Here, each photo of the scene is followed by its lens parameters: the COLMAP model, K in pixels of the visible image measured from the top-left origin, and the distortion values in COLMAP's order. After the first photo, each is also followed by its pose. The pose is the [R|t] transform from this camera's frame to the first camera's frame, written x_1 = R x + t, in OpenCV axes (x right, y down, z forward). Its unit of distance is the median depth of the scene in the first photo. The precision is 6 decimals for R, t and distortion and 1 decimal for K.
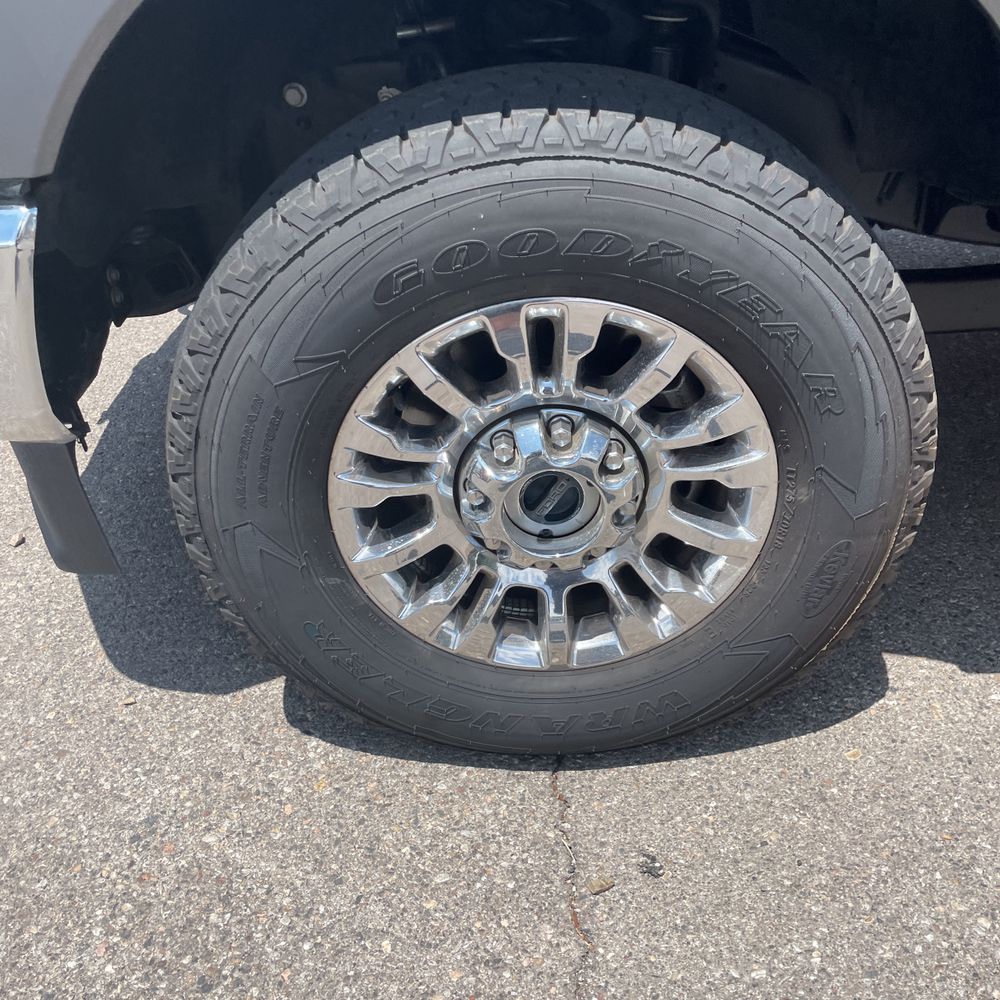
lens RADIAL K [[1003.7, 0, 504.7], [0, 1003.7, 499.0], [0, 0, 1]] dist [0.088195, -0.114284]
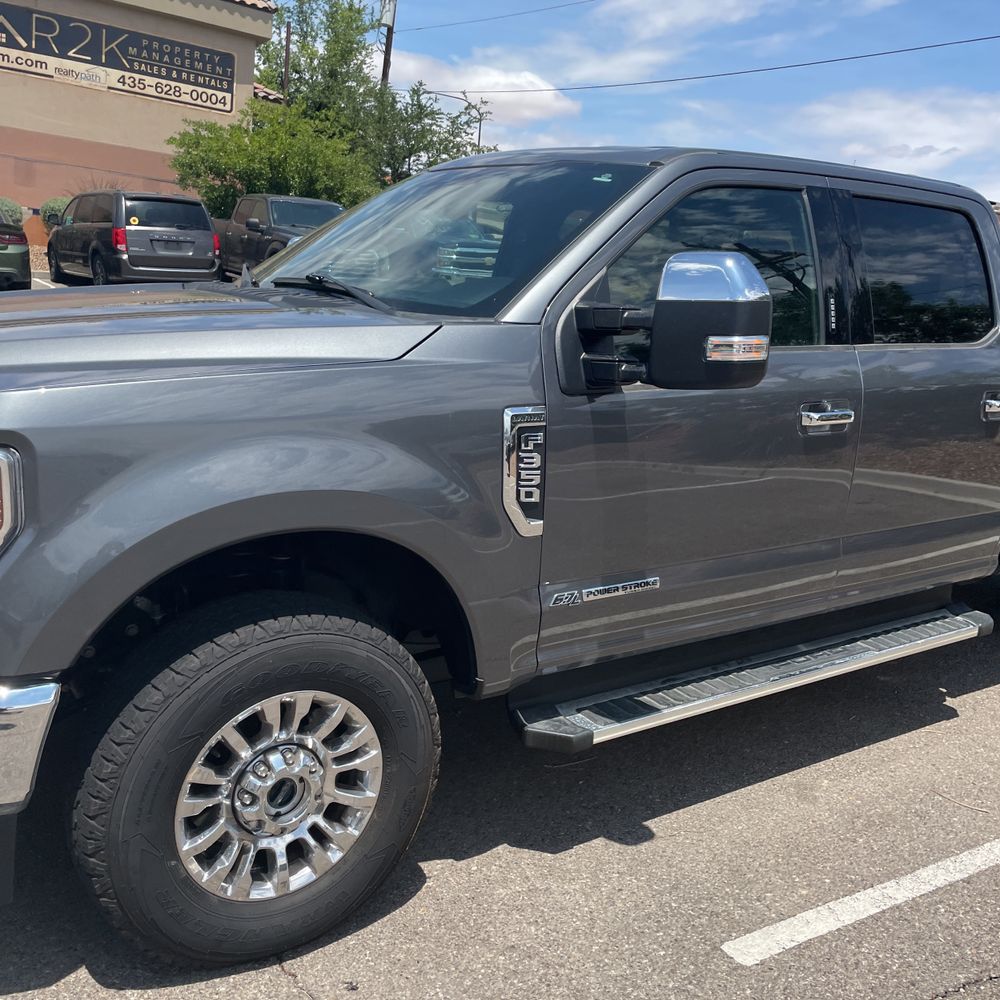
lens RADIAL K [[1005.0, 0, 513.9], [0, 1005.0, 495.8], [0, 0, 1]] dist [0.087067, -0.113505]
pose [[0.804999, -0.010830, 0.593177, -0.776241], [0.222018, 0.932683, -0.284270, 0.124753], [-0.550168, 0.360533, 0.753214, -0.985985]]
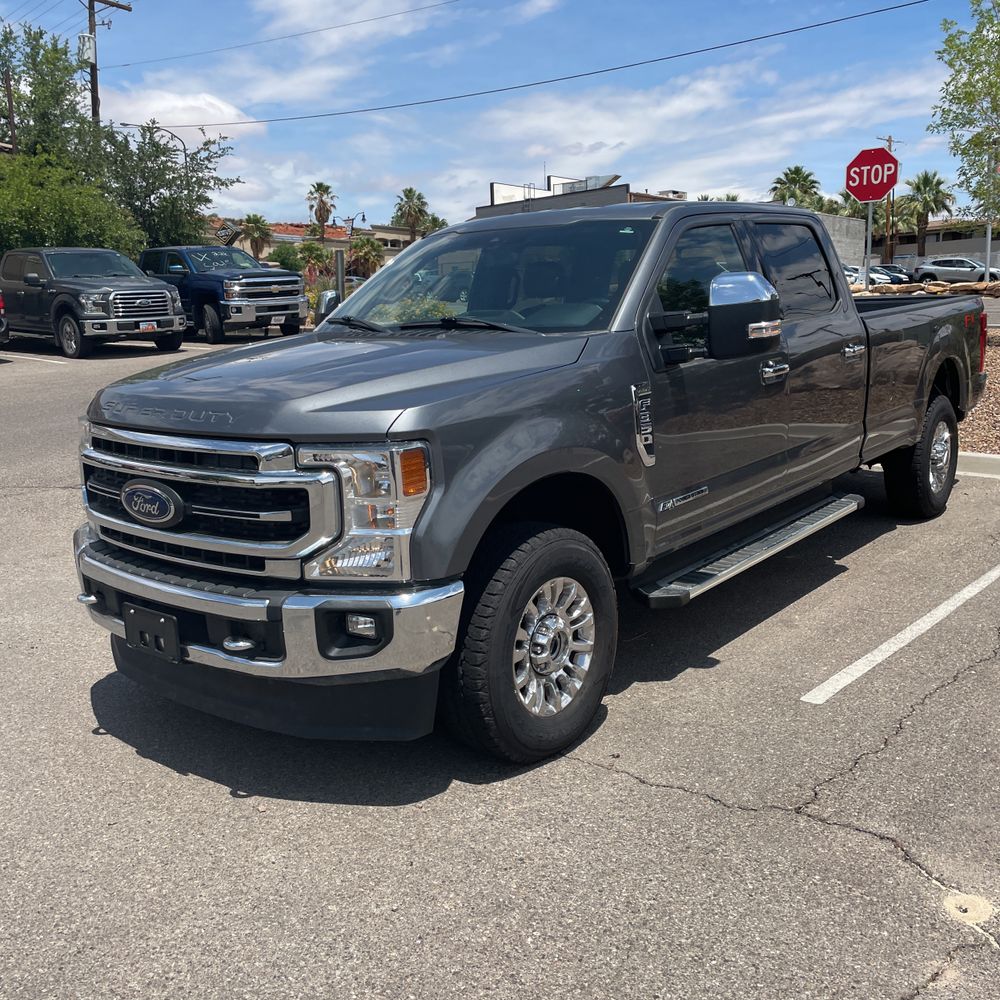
lens RADIAL K [[1003.7, 0, 504.7], [0, 1003.7, 499.0], [0, 0, 1]] dist [0.088195, -0.114284]
pose [[0.626522, -0.122187, 0.769766, -2.420451], [0.430147, 0.877811, -0.210764, 0.196756], [-0.649956, 0.463161, 0.602527, -1.001656]]
